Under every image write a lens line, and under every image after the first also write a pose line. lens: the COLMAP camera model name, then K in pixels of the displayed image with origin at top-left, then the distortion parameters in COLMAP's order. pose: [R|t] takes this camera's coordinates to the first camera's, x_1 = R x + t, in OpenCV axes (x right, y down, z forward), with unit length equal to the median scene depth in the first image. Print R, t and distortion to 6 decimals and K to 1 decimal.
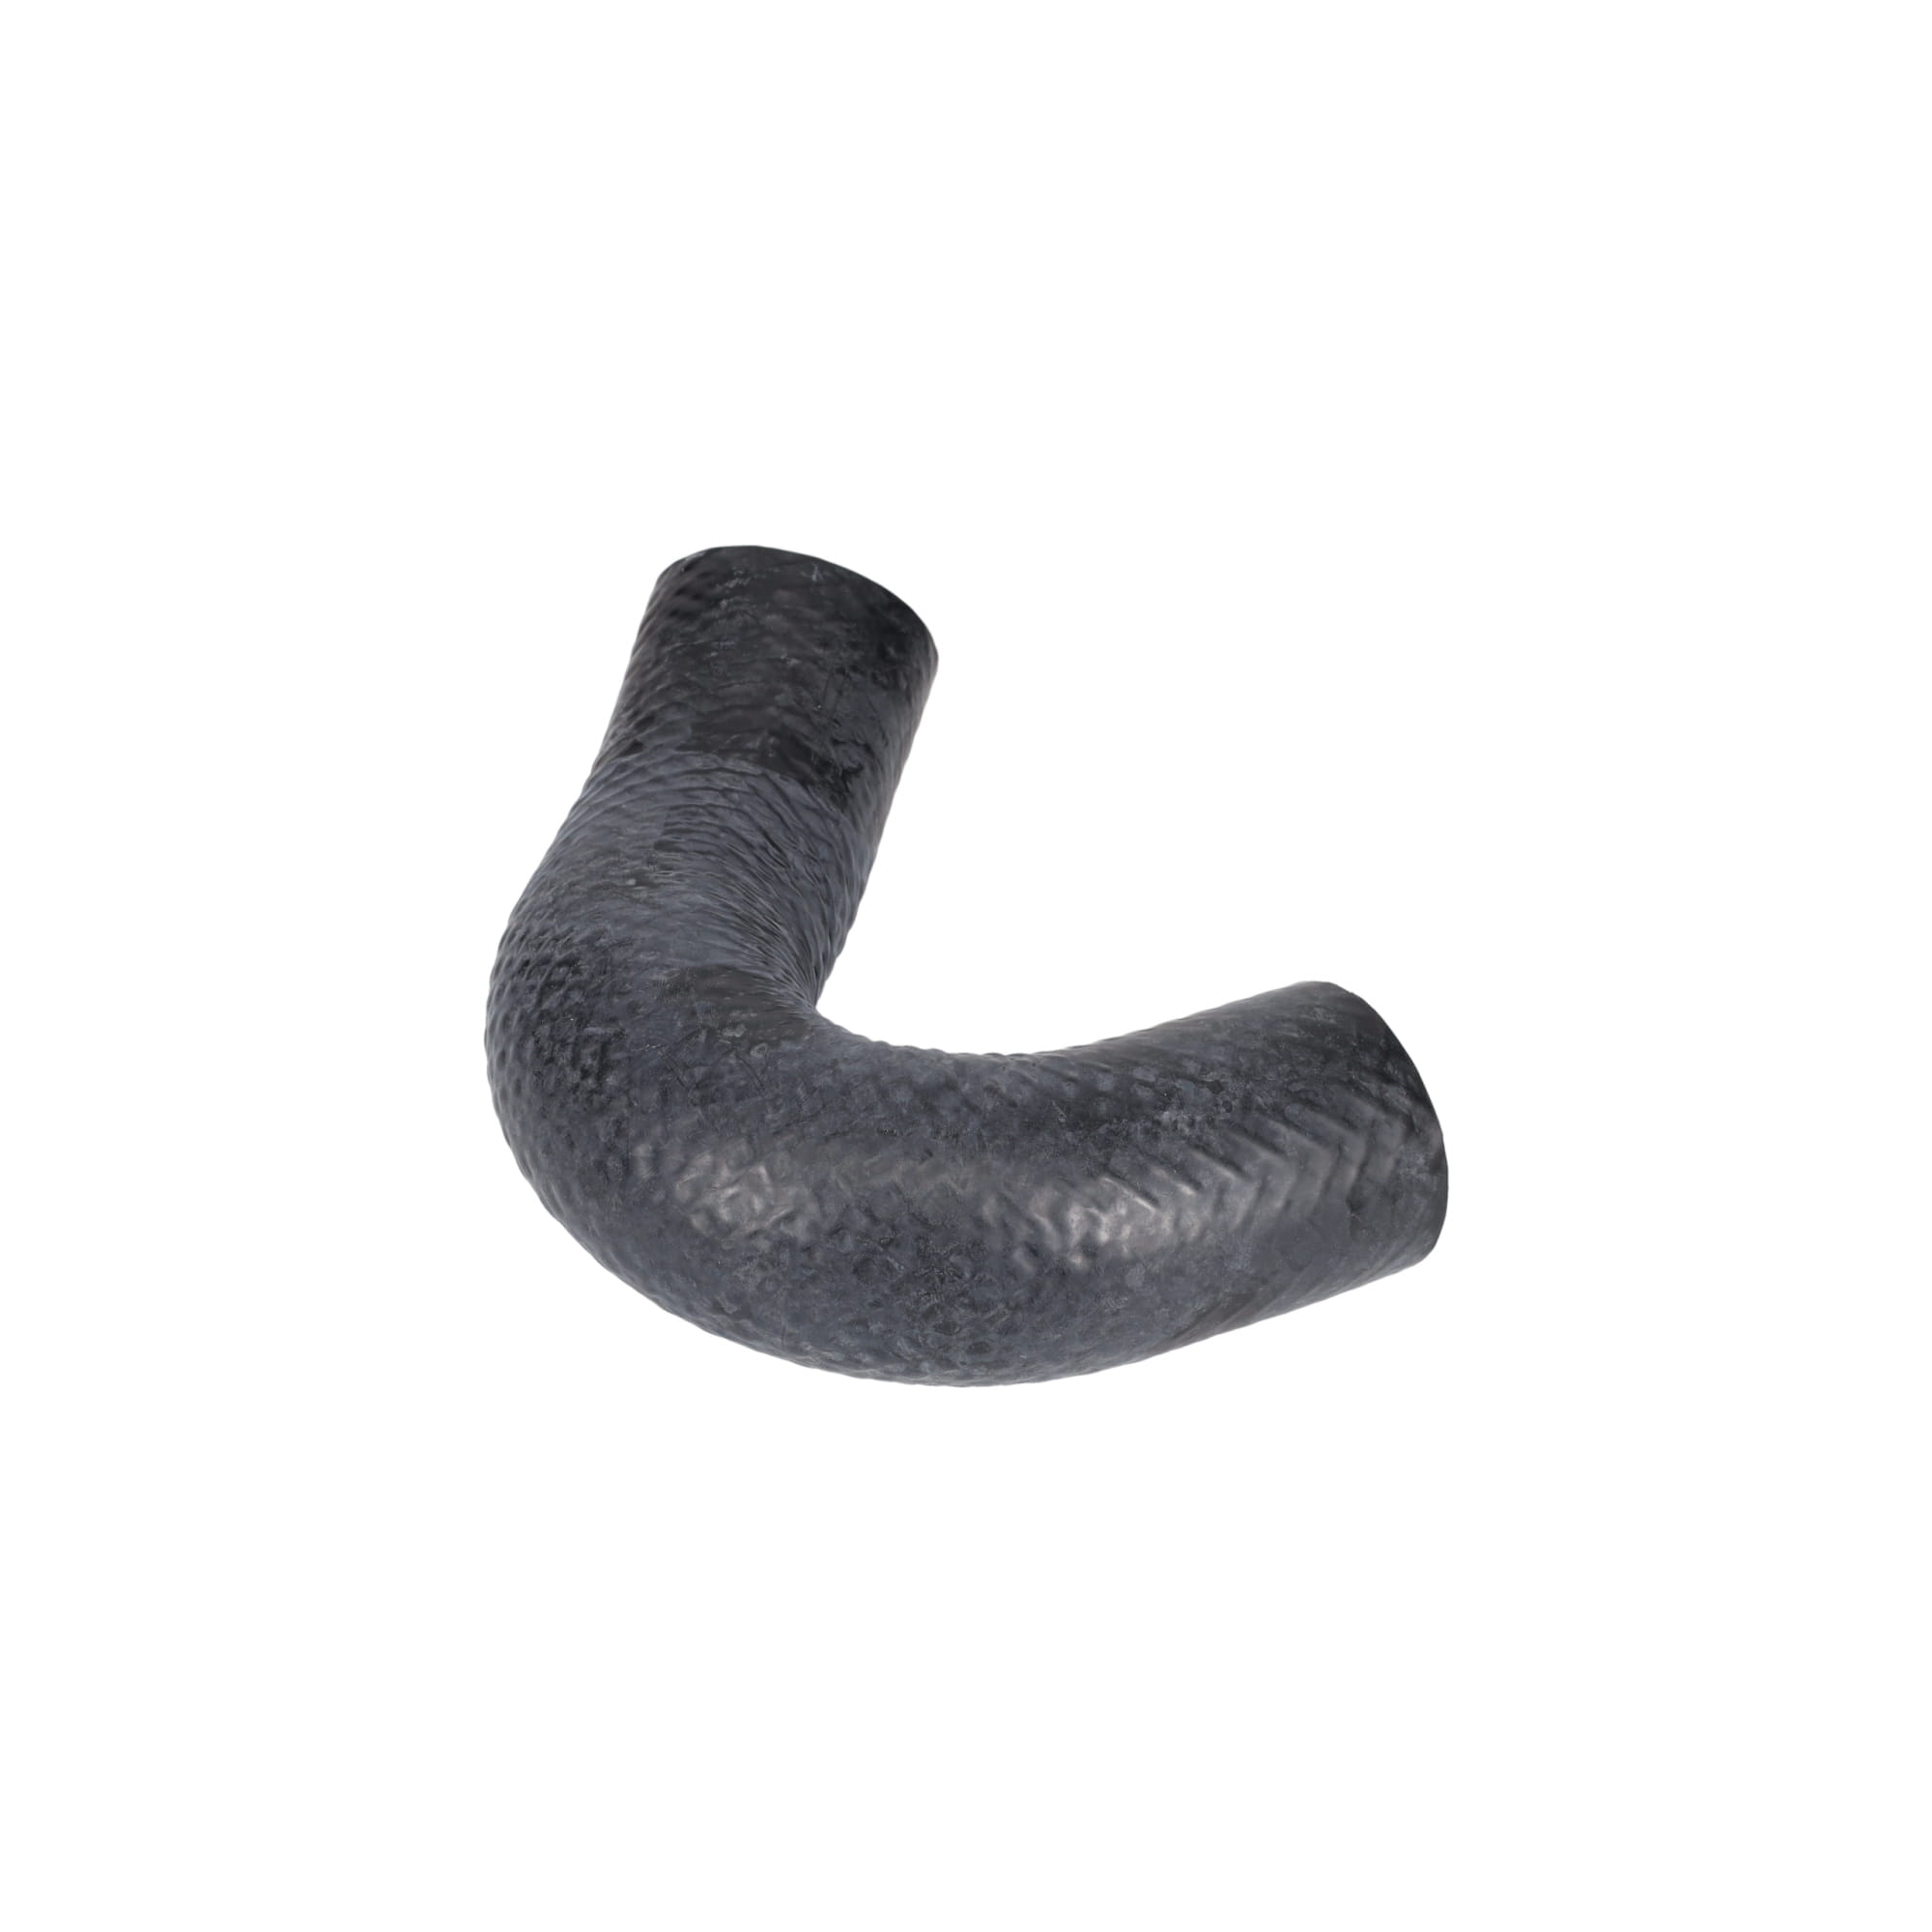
lens RADIAL K [[3468.9, 0, 966.0], [0, 3468.9, 966.0], [0, 0, 1]] dist [-0.042202, -0.039439]
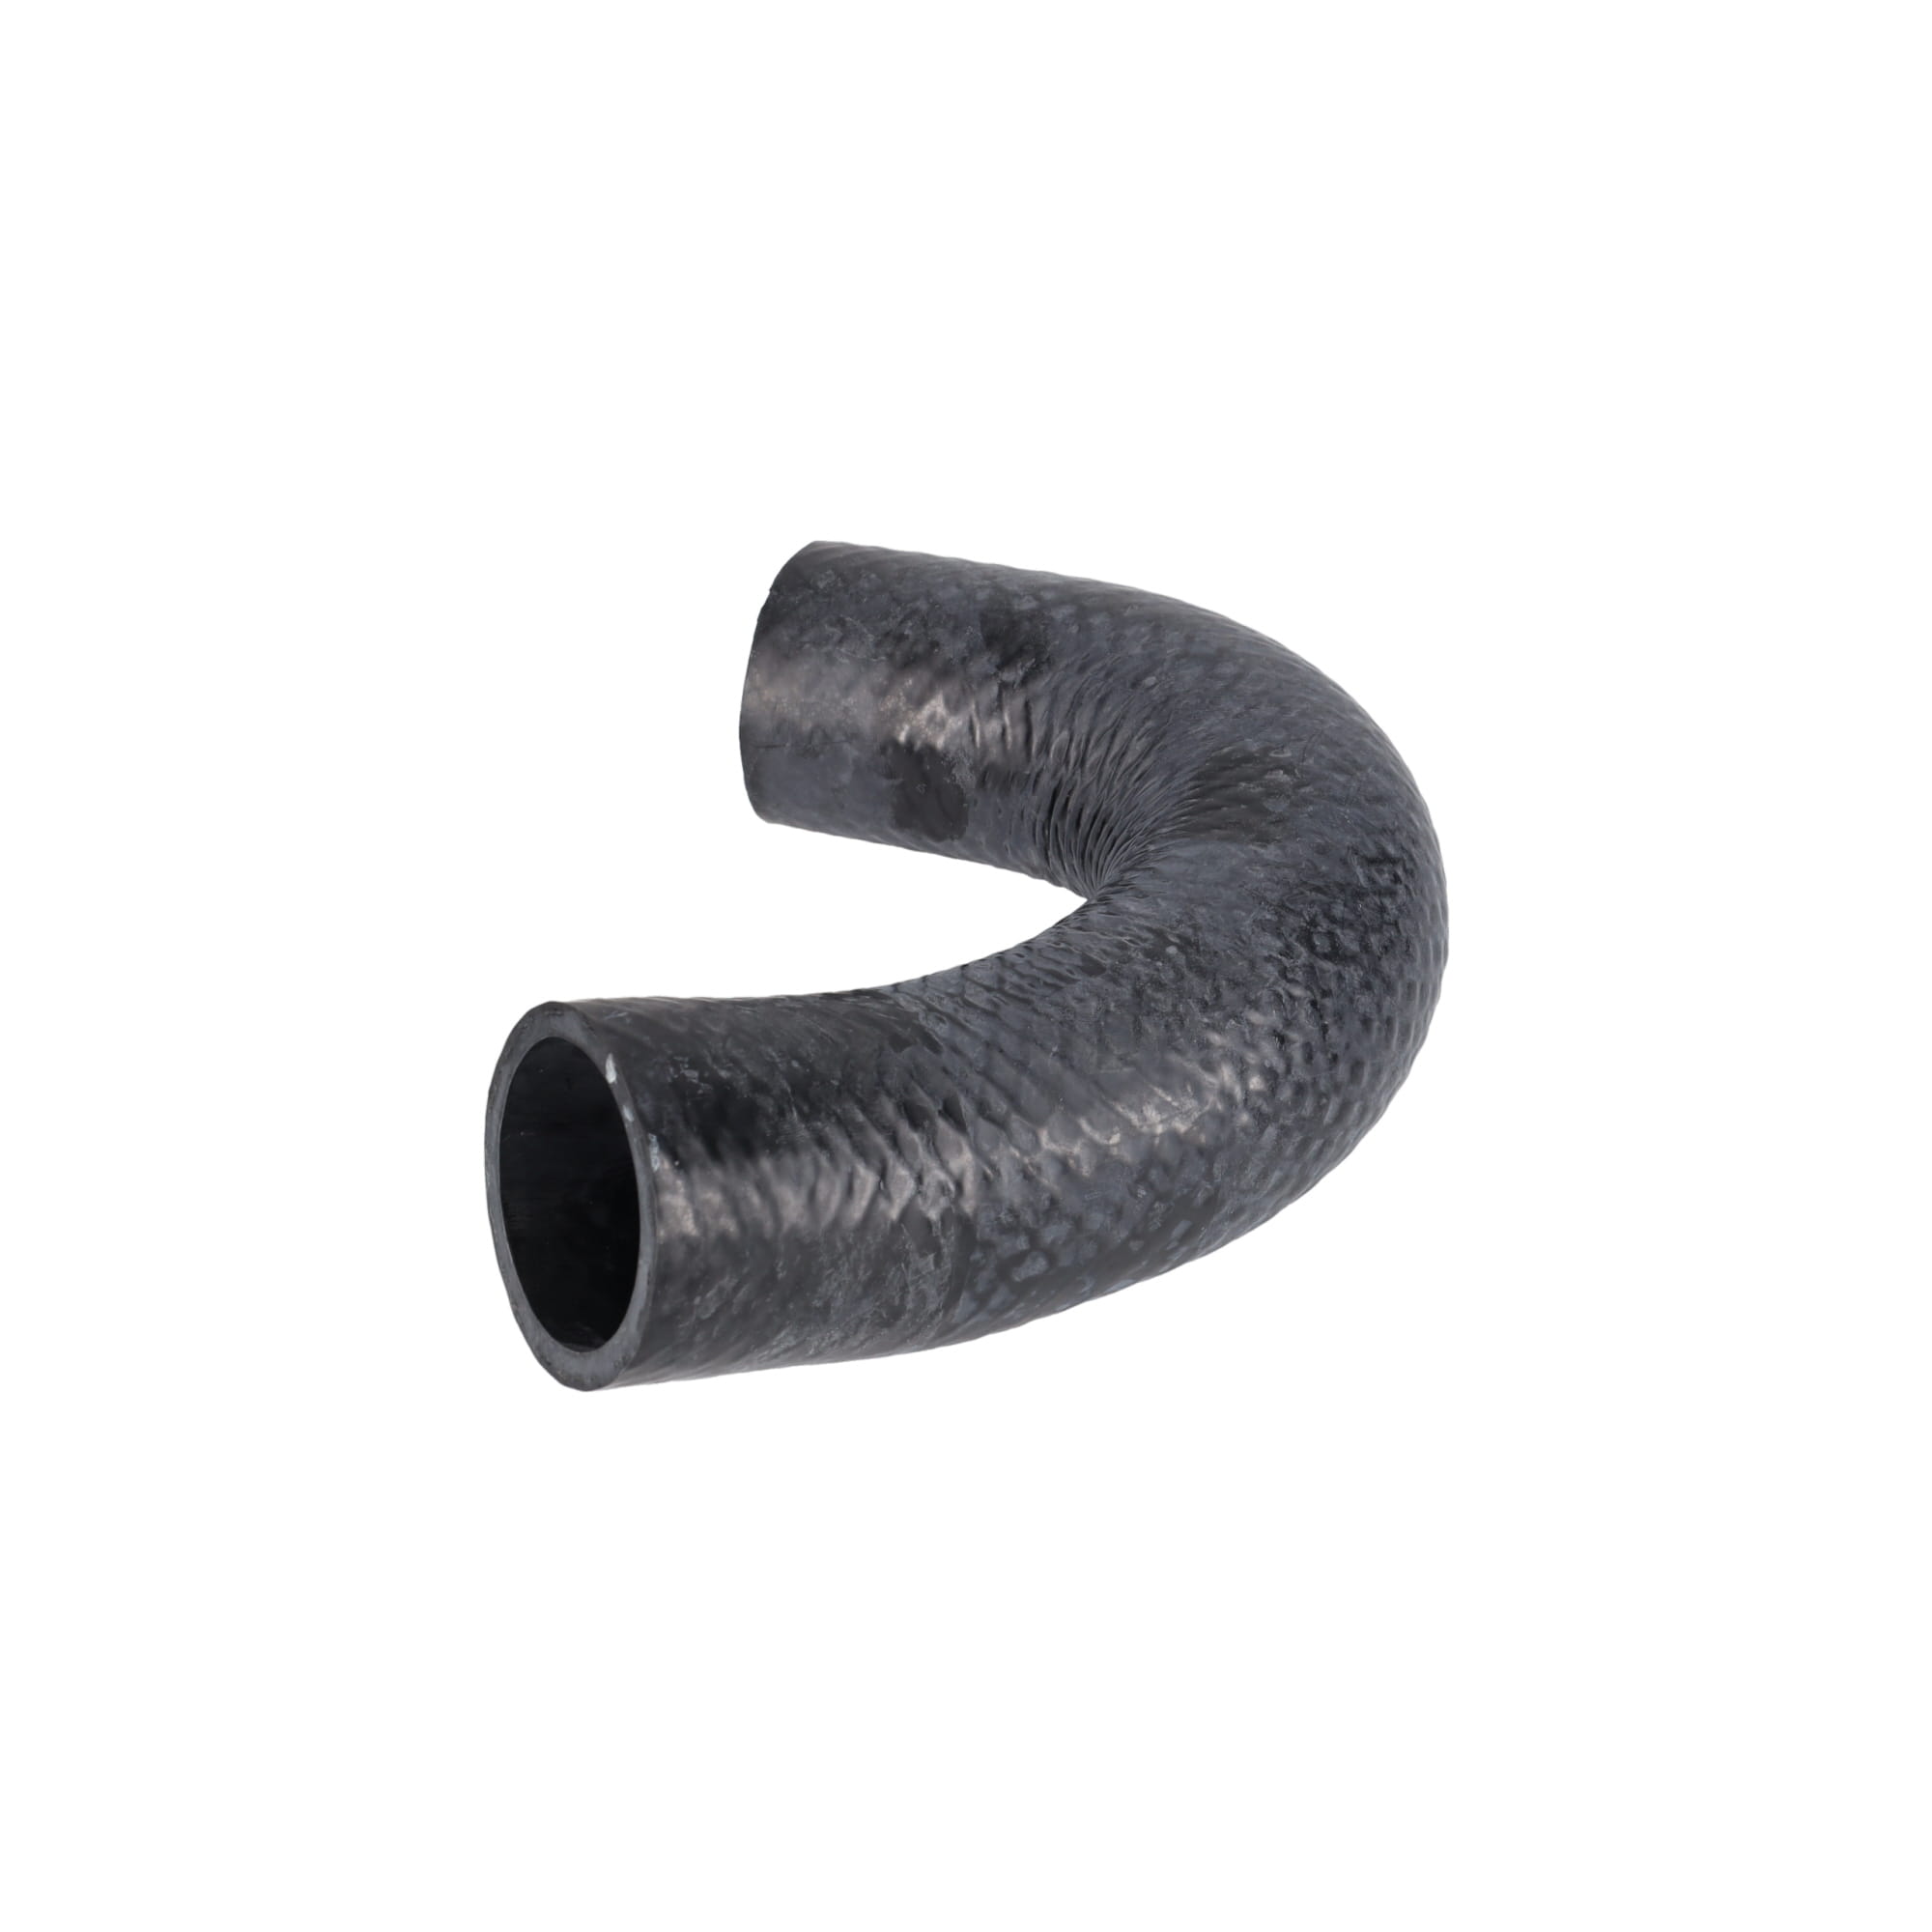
lens RADIAL K [[3468.9, 0, 966.0], [0, 3468.9, 966.0], [0, 0, 1]] dist [-0.042202, -0.039439]
pose [[-0.633081, -0.522829, 0.570840, -0.586795], [0.476470, 0.317993, 0.819669, -0.793714], [-0.610069, 0.790905, 0.047797, 1.031716]]
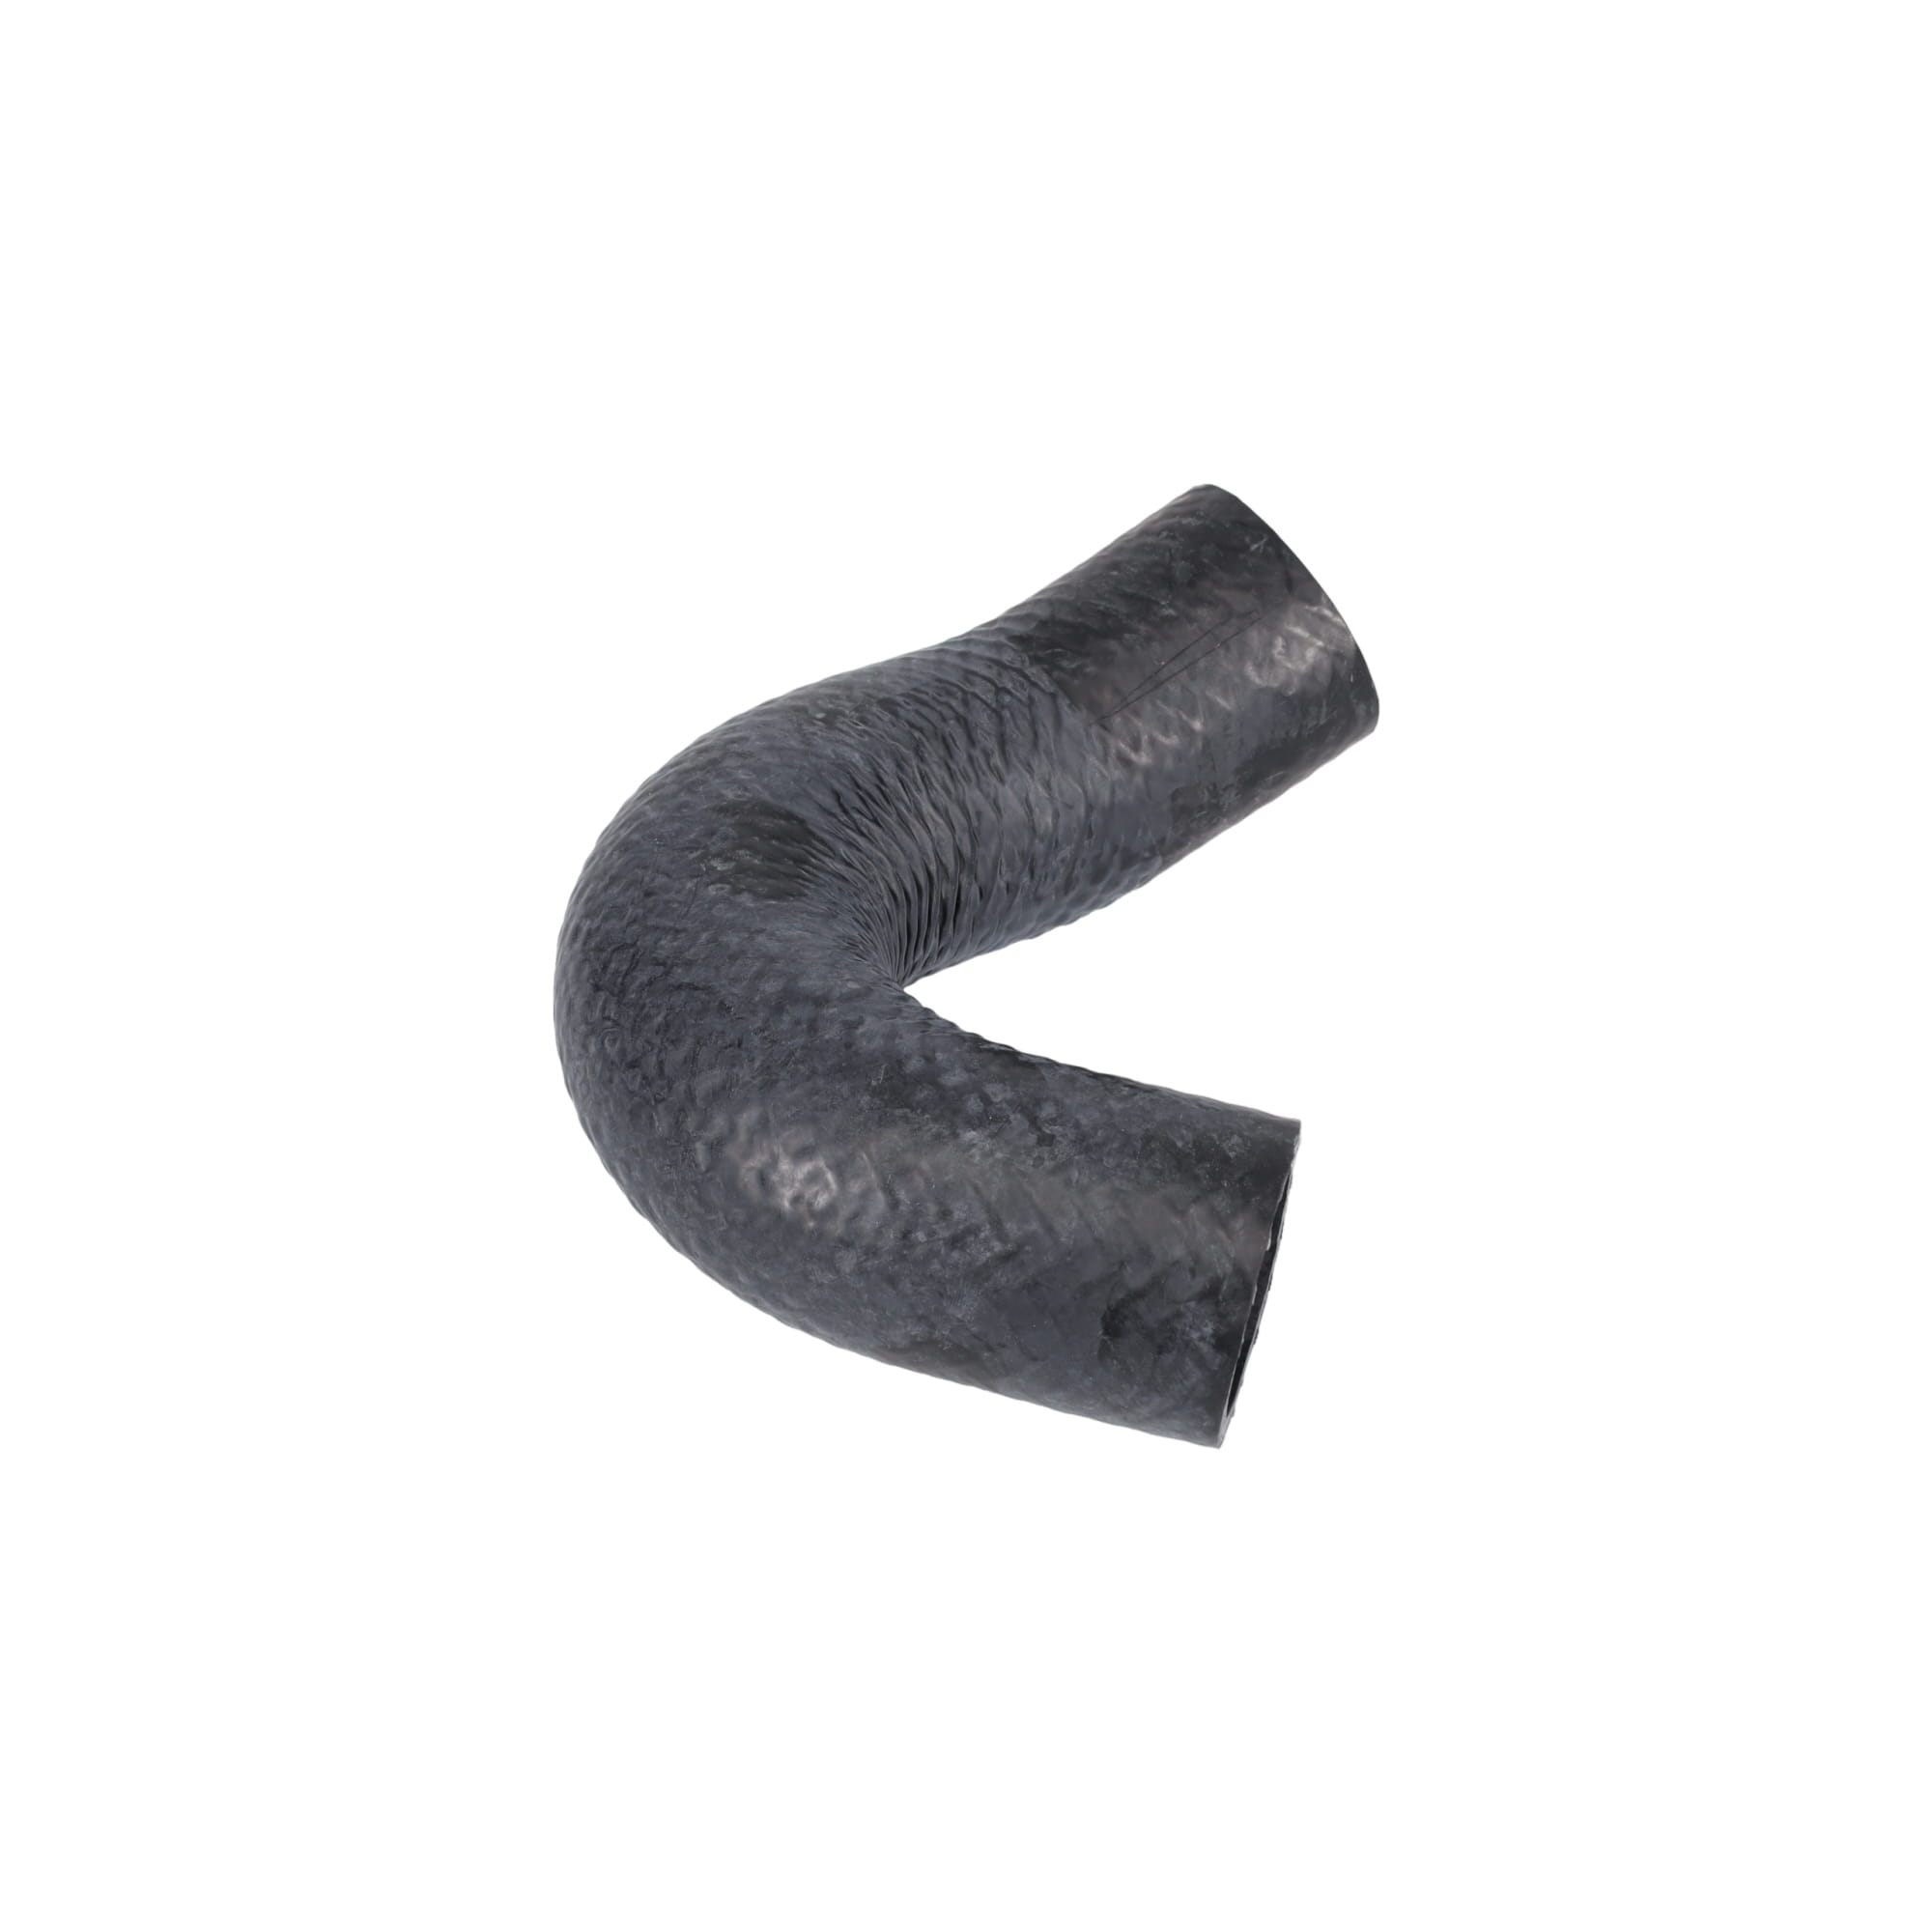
lens RADIAL K [[3468.9, 0, 966.0], [0, 3468.9, 966.0], [0, 0, 1]] dist [-0.042202, -0.039439]
pose [[0.706834, 0.442628, -0.551784, 0.539339], [-0.438952, 0.886146, 0.148549, -0.132497], [0.554713, 0.137207, 0.820651, 0.217842]]
